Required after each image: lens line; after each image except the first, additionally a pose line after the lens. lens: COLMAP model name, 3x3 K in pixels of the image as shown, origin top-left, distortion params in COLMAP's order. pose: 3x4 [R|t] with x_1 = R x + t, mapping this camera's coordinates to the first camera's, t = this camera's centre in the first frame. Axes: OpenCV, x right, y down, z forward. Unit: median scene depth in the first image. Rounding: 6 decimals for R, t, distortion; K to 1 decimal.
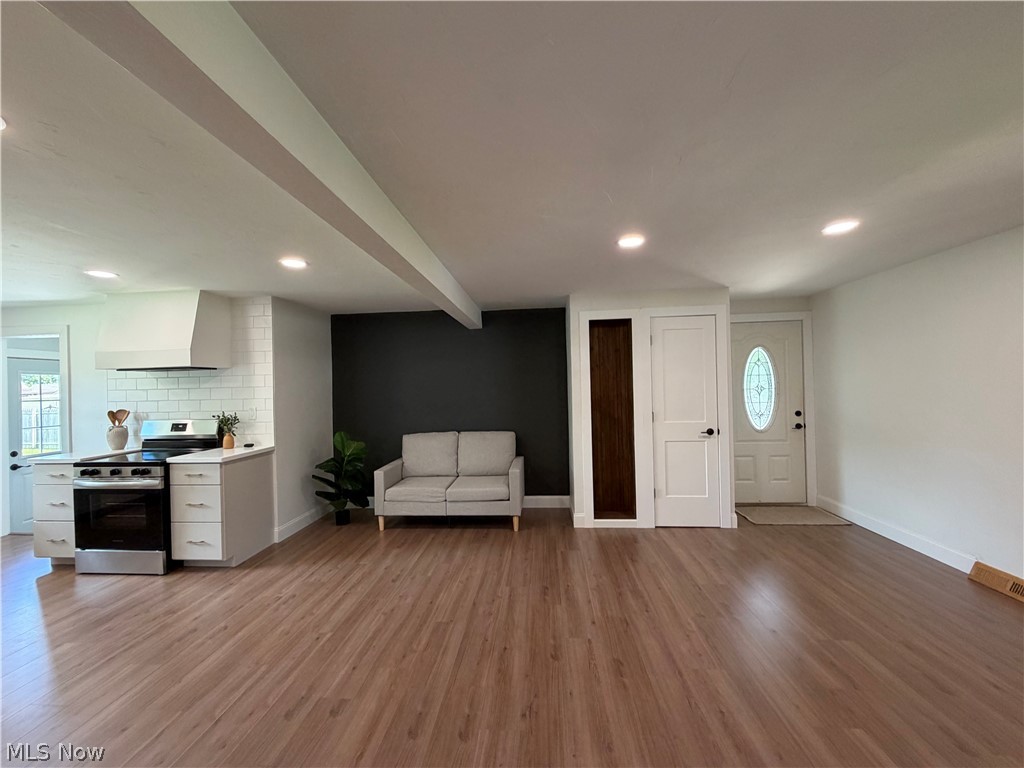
lens RADIAL K [[409.2, 0, 505.8], [0, 409.2, 383.1], [0, 0, 1]] dist [-0.001487, 0.000262]
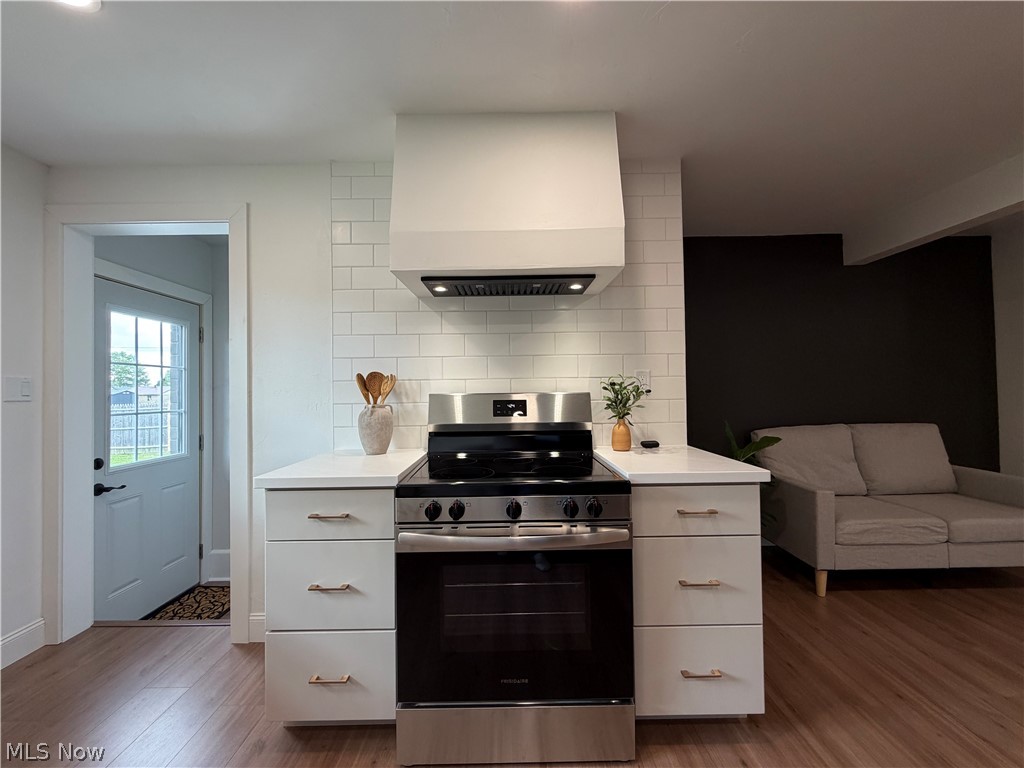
lens RADIAL K [[409.2, 0, 511.2], [0, 409.2, 383.3], [0, 0, 1]] dist [-0.001487, 0.000262]
pose [[0.996140, 0.011359, 0.087045, -0.853954], [-0.010294, 0.999867, -0.012680, 0.085808], [-0.087178, 0.011735, 0.996124, 0.514798]]
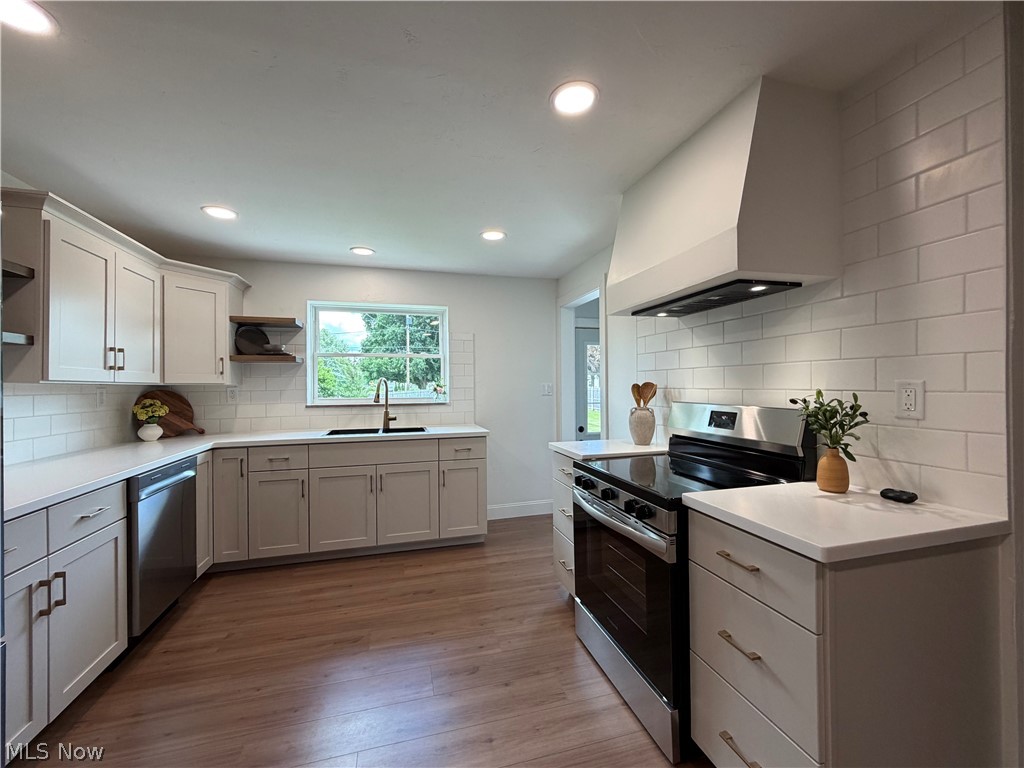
lens RADIAL K [[409.2, 0, 508.0], [0, 409.2, 384.1], [0, 0, 1]] dist [-0.001487, 0.000262]
pose [[0.347053, 0.019073, -0.937652, -0.433847], [0.006179, 0.999725, 0.022623, 0.053298], [0.937825, -0.013645, 0.346840, 0.596347]]
